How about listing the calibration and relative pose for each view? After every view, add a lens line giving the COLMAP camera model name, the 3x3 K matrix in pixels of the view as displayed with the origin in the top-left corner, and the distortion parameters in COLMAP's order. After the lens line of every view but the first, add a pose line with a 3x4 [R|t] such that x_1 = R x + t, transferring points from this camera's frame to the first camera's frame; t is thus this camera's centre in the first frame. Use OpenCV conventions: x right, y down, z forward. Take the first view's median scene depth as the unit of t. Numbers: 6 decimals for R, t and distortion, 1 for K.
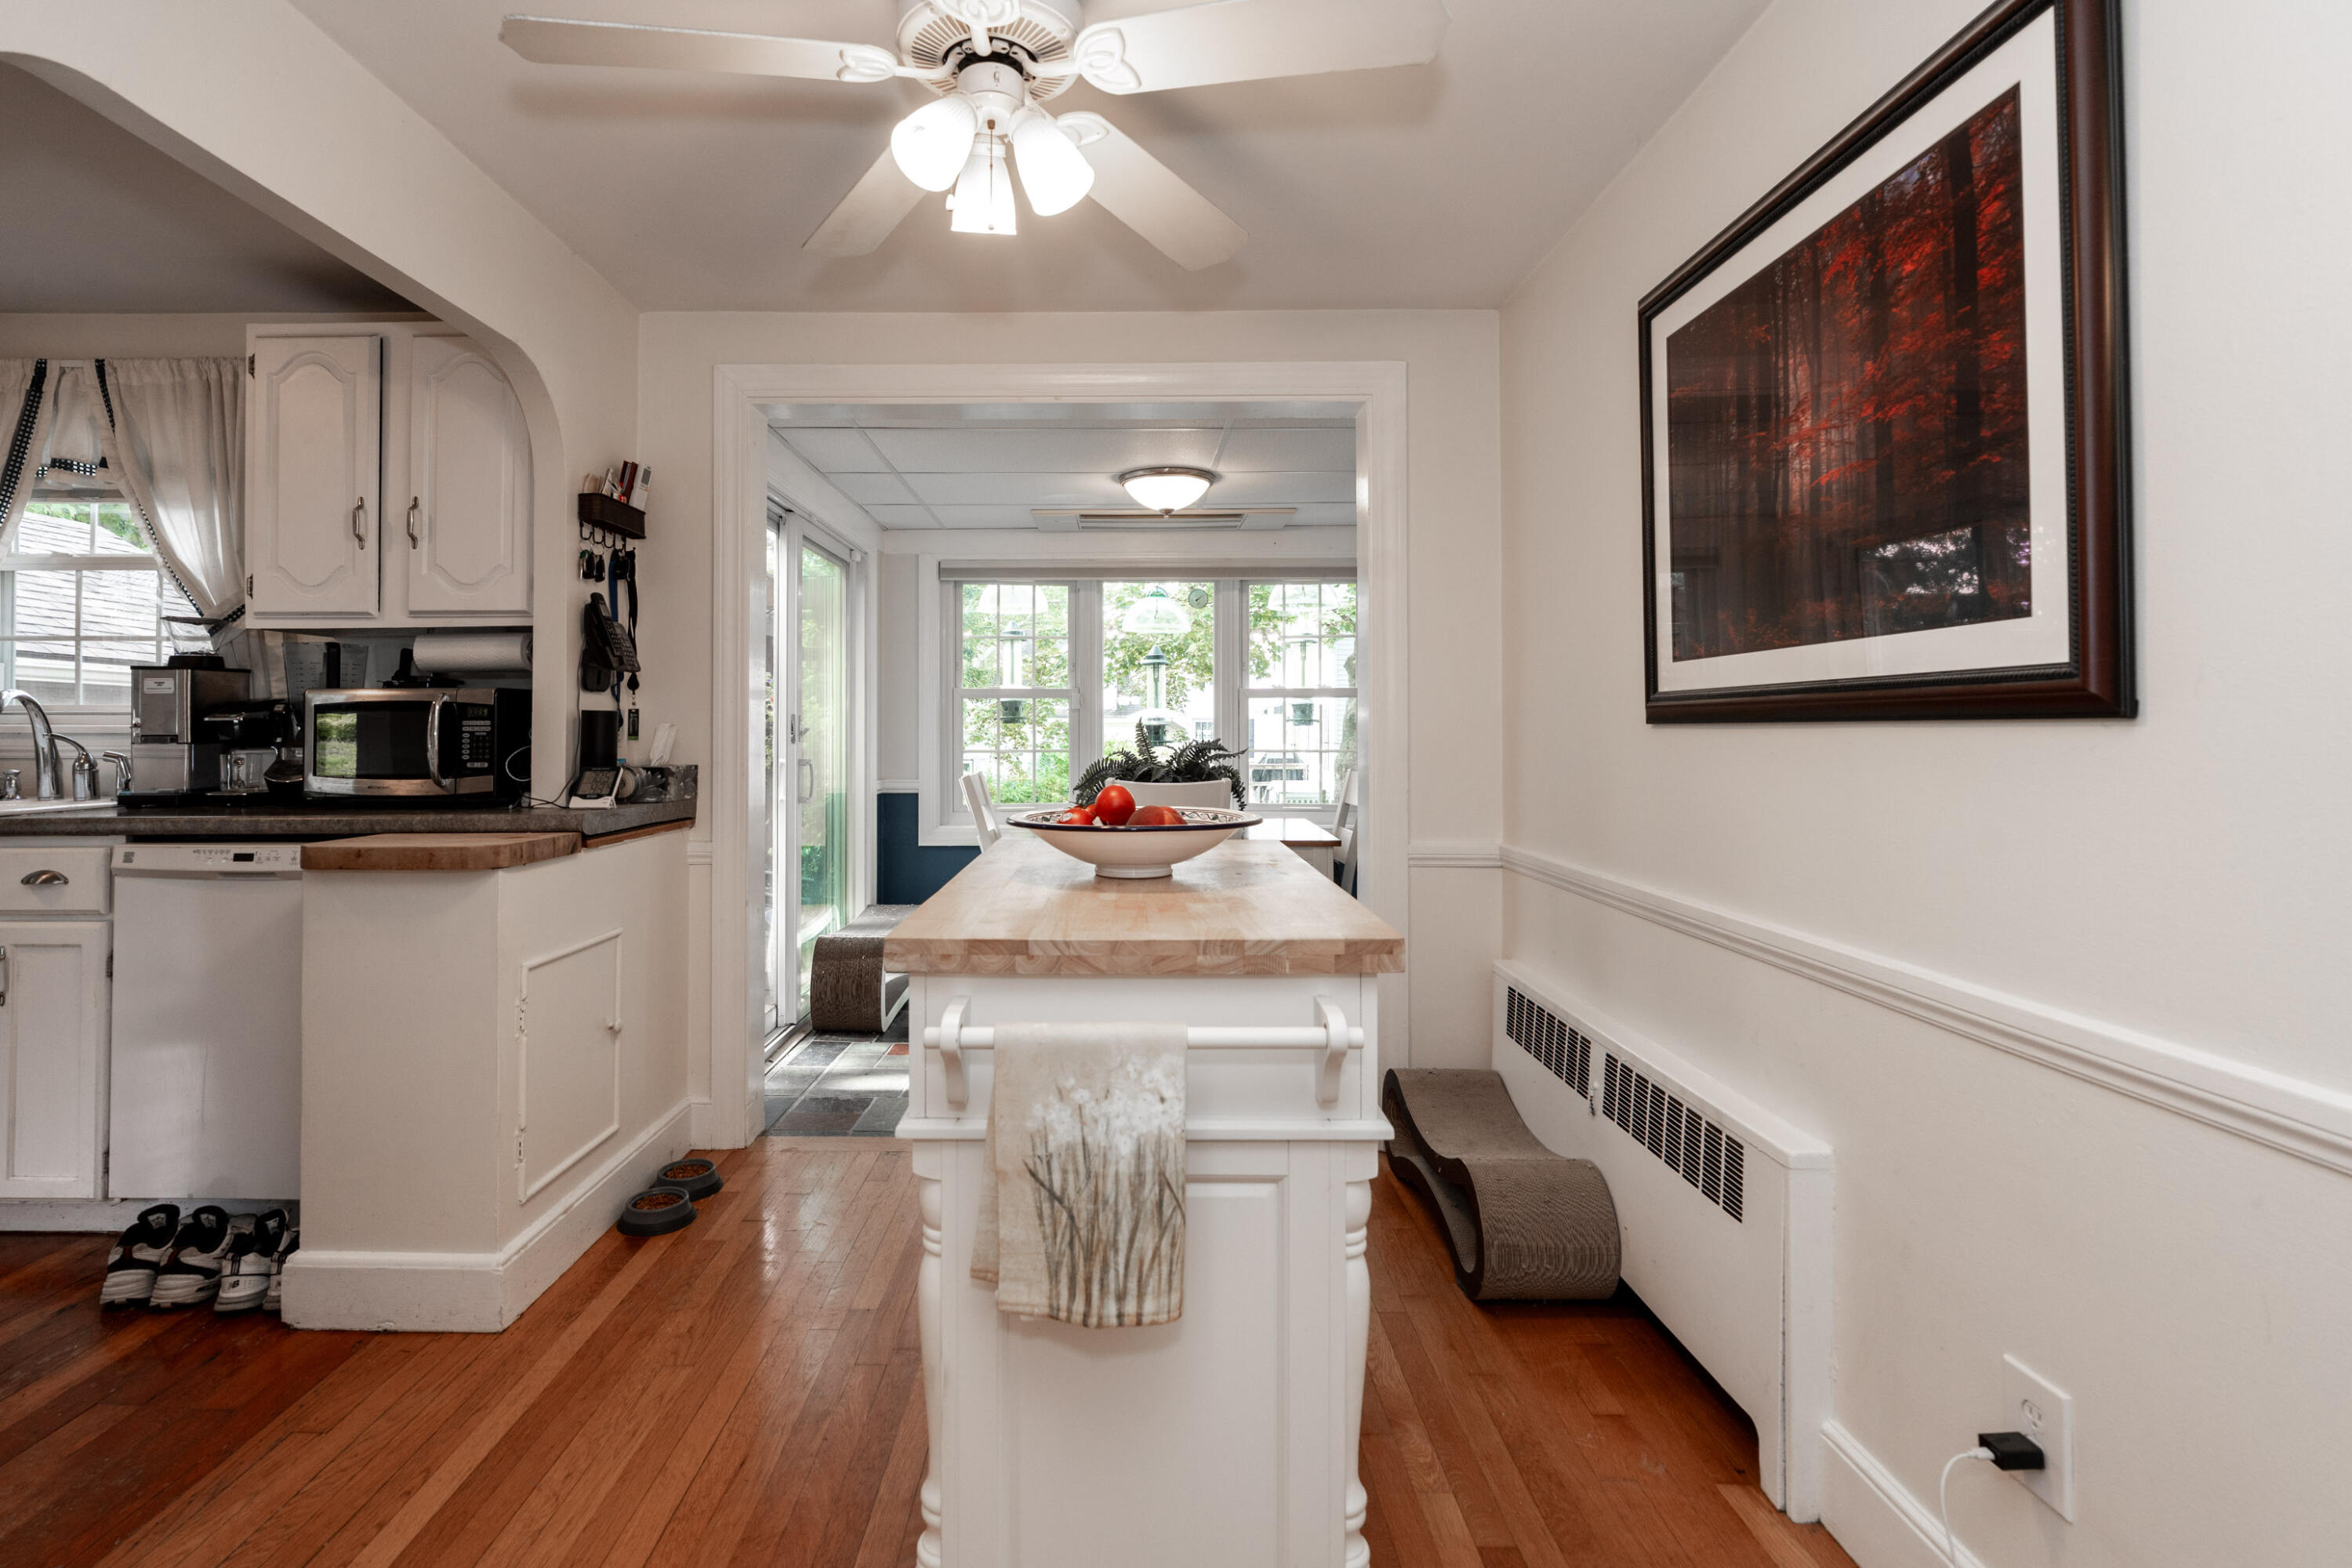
lens RADIAL K [[1165.1, 0, 1184.9], [0, 1165.1, 713.9], [0, 0, 1]] dist [-0.001762, 0.000075]
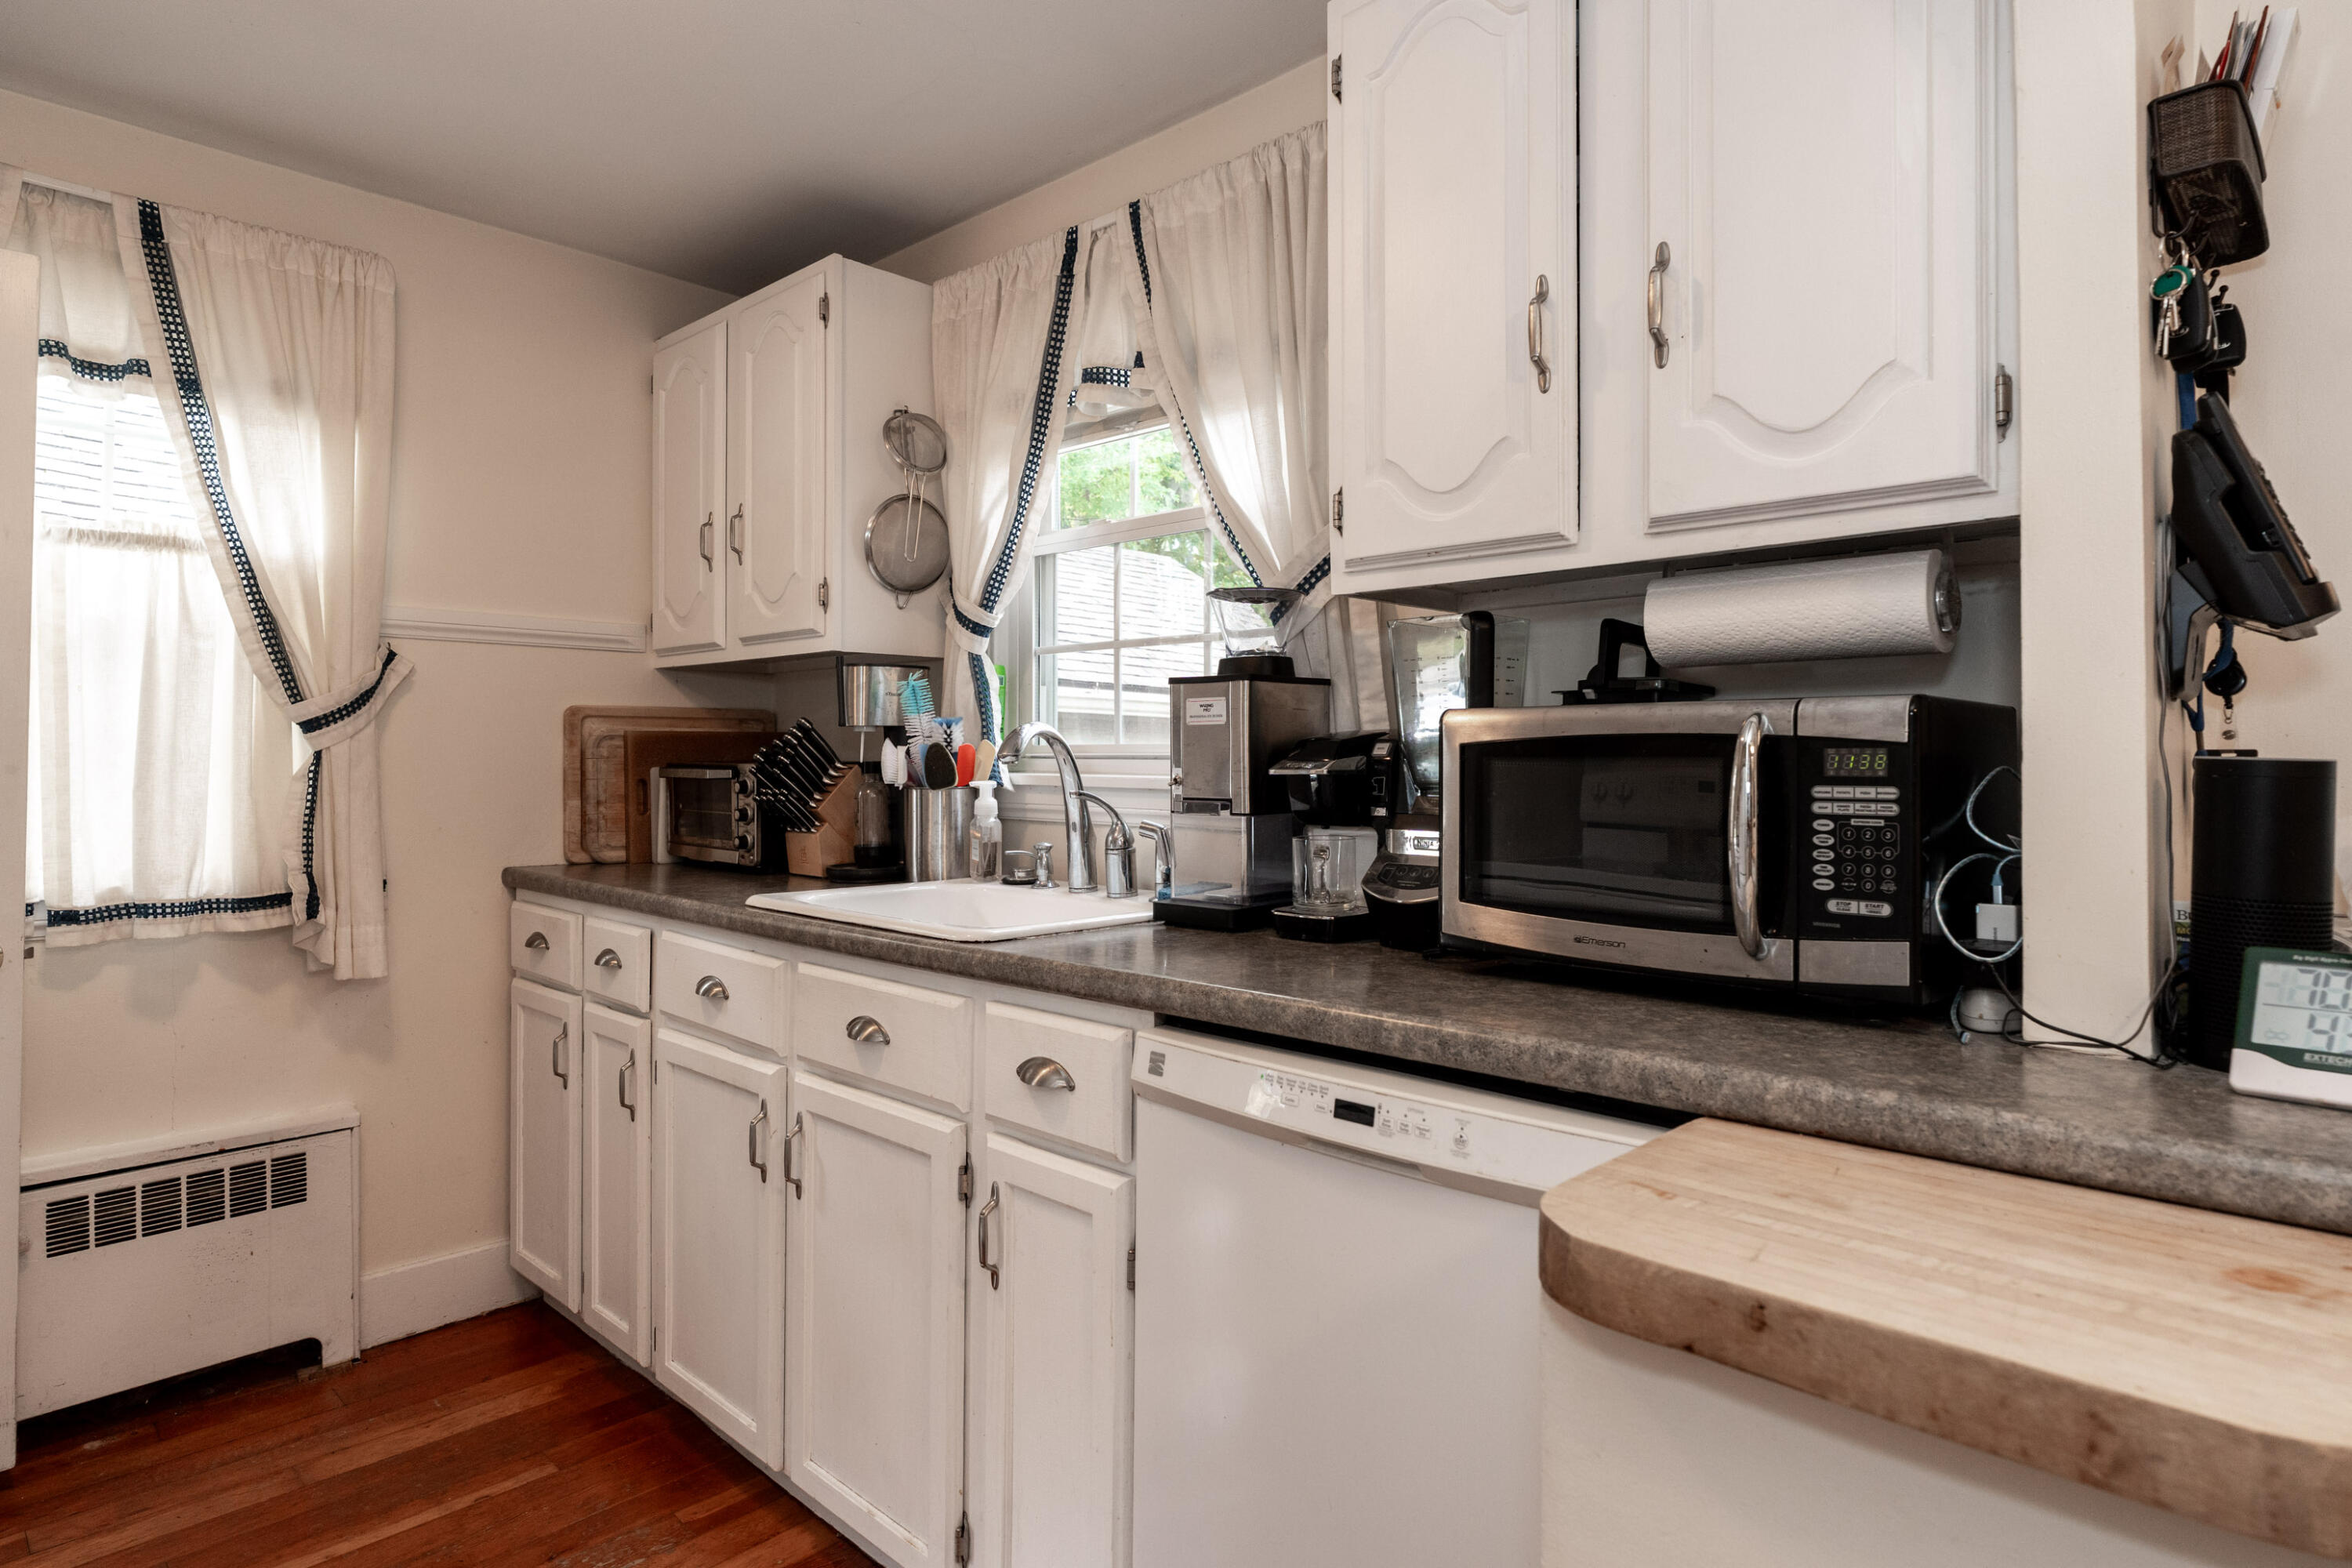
lens RADIAL K [[1291.2, 0, 1172.9], [0, 1291.2, 743.6], [0, 0, 1]] dist [-0.003589, 0.000846]
pose [[0.727624, -0.004561, -0.685961, -0.457574], [0.005469, 0.999985, -0.000847, -0.007840], [0.685955, -0.003135, 0.727637, 0.526240]]
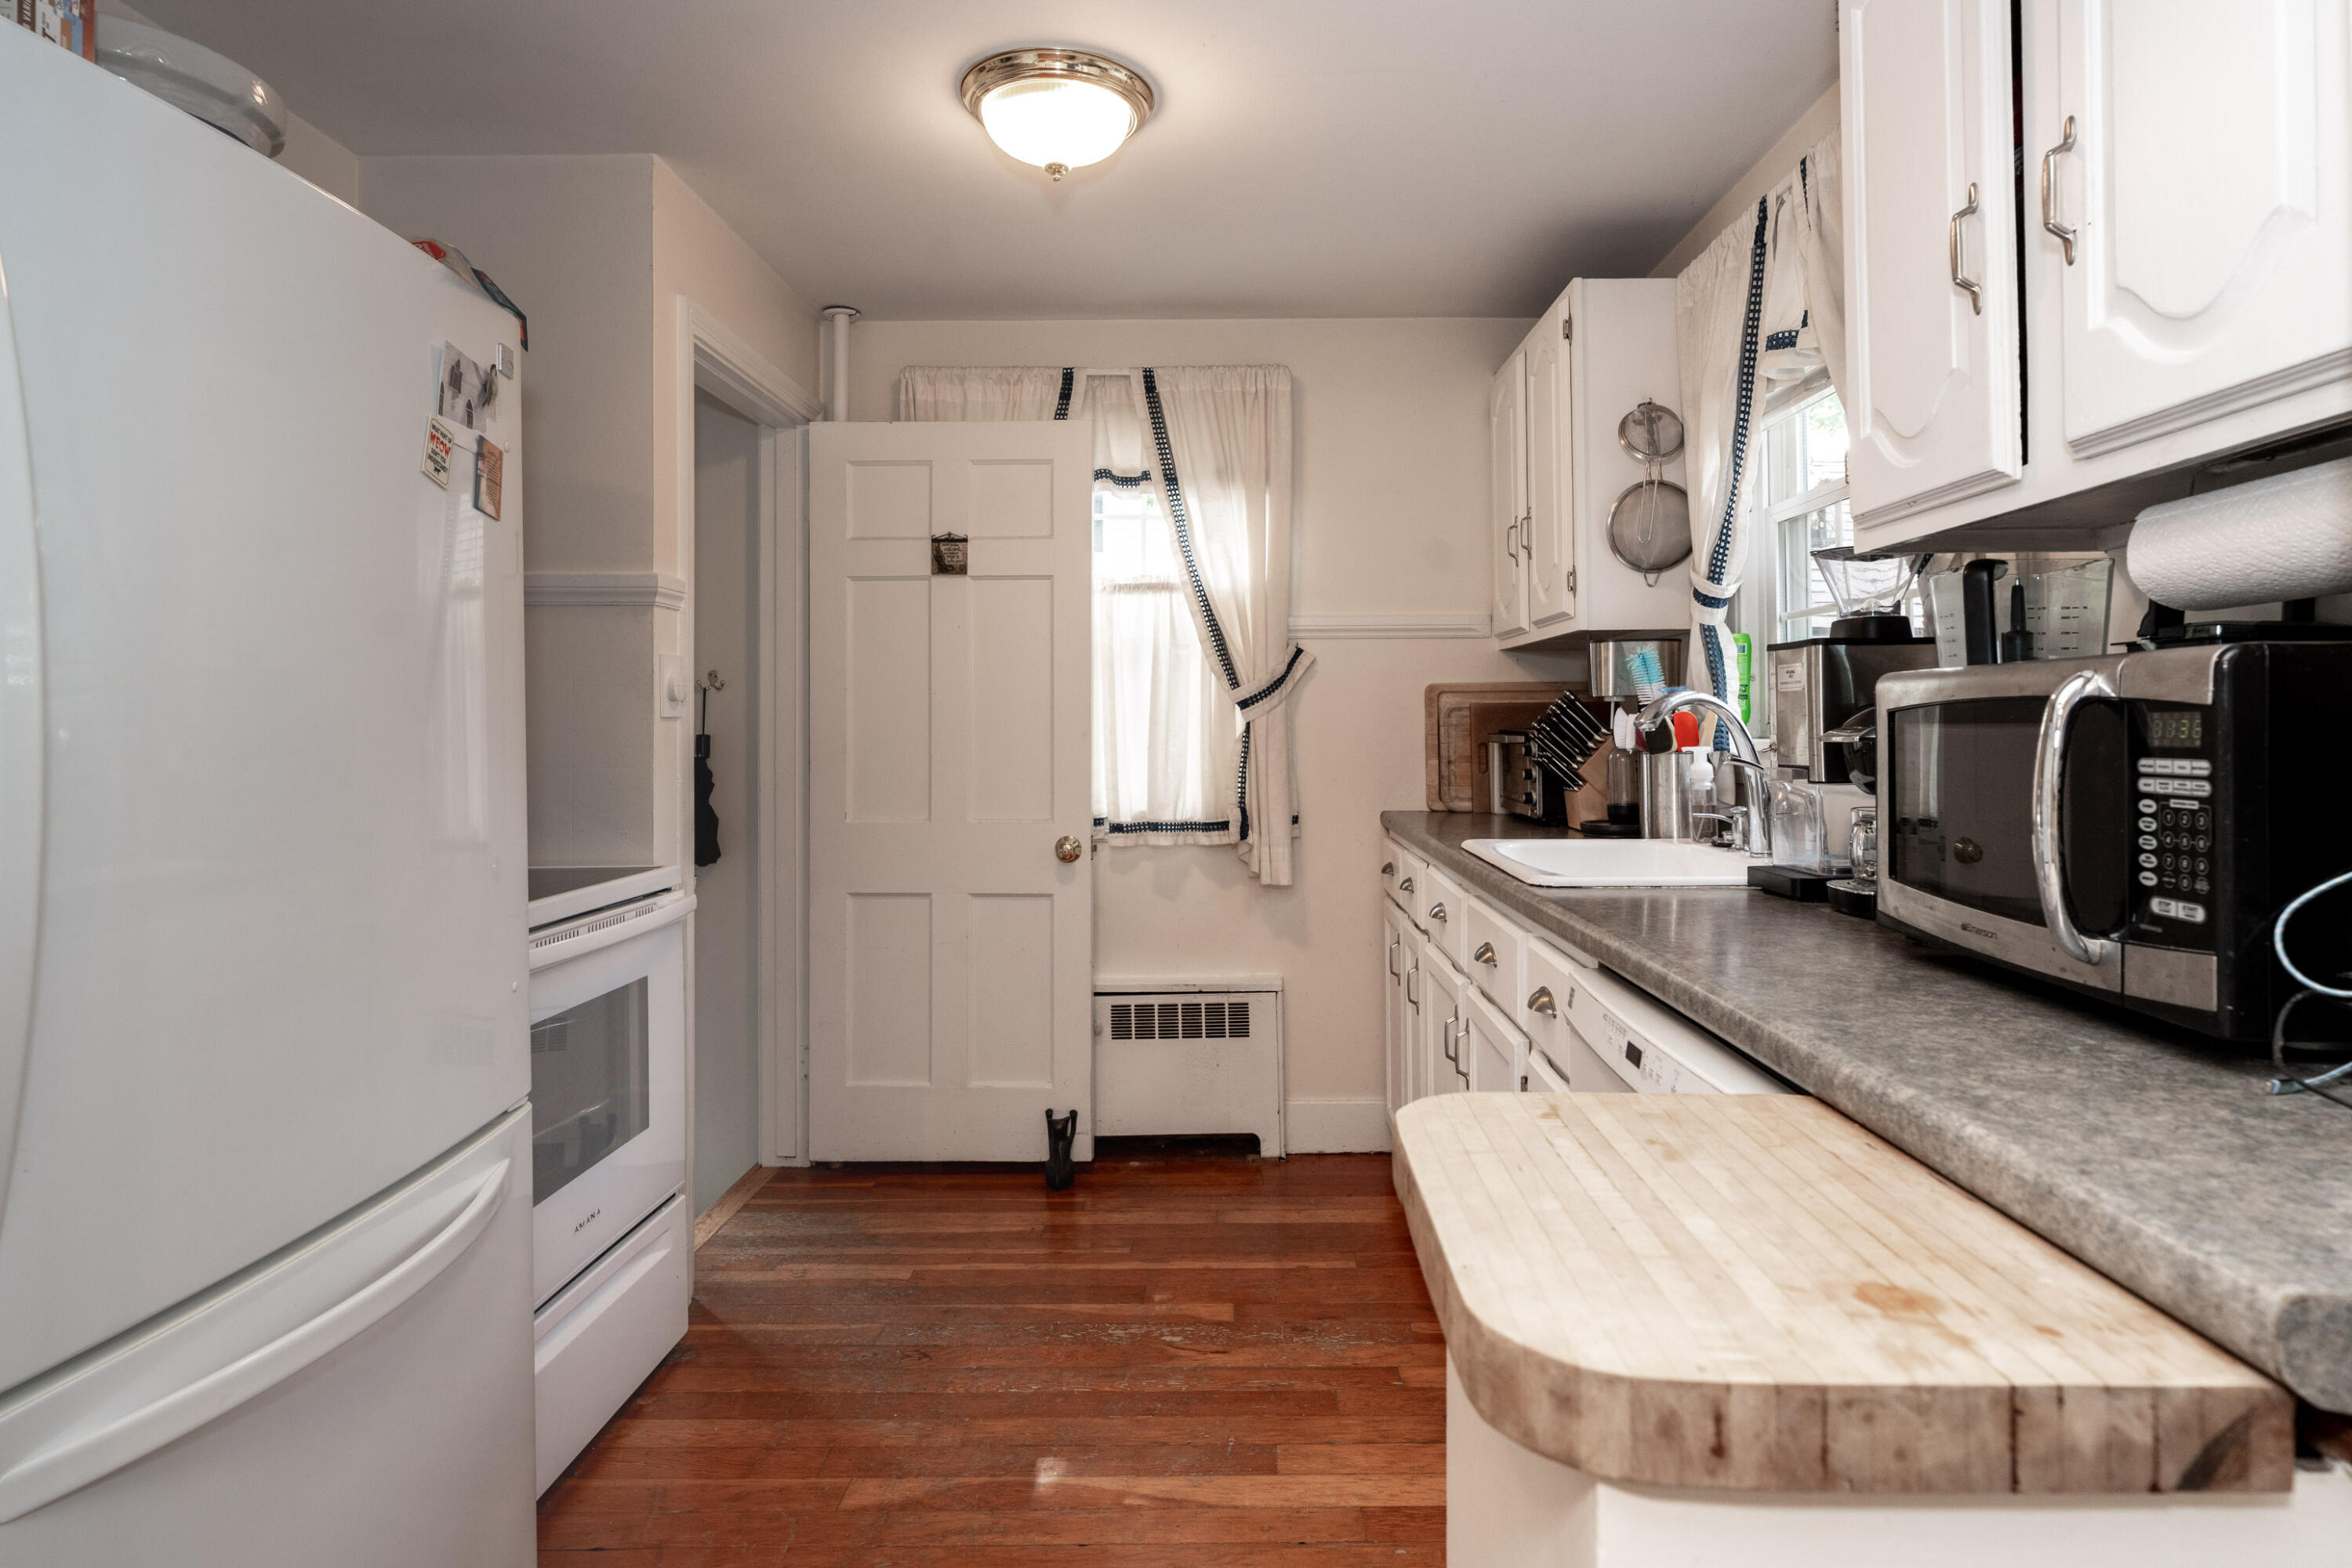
lens RADIAL K [[1259.6, 0, 1212.0], [0, 1259.6, 712.9], [0, 0, 1]] dist [-0.004158, -0.000227]
pose [[0.005148, -0.007510, -0.999959, -0.273729], [0.018116, 0.999808, -0.007416, -0.007449], [0.999823, -0.018077, 0.005283, 0.710139]]
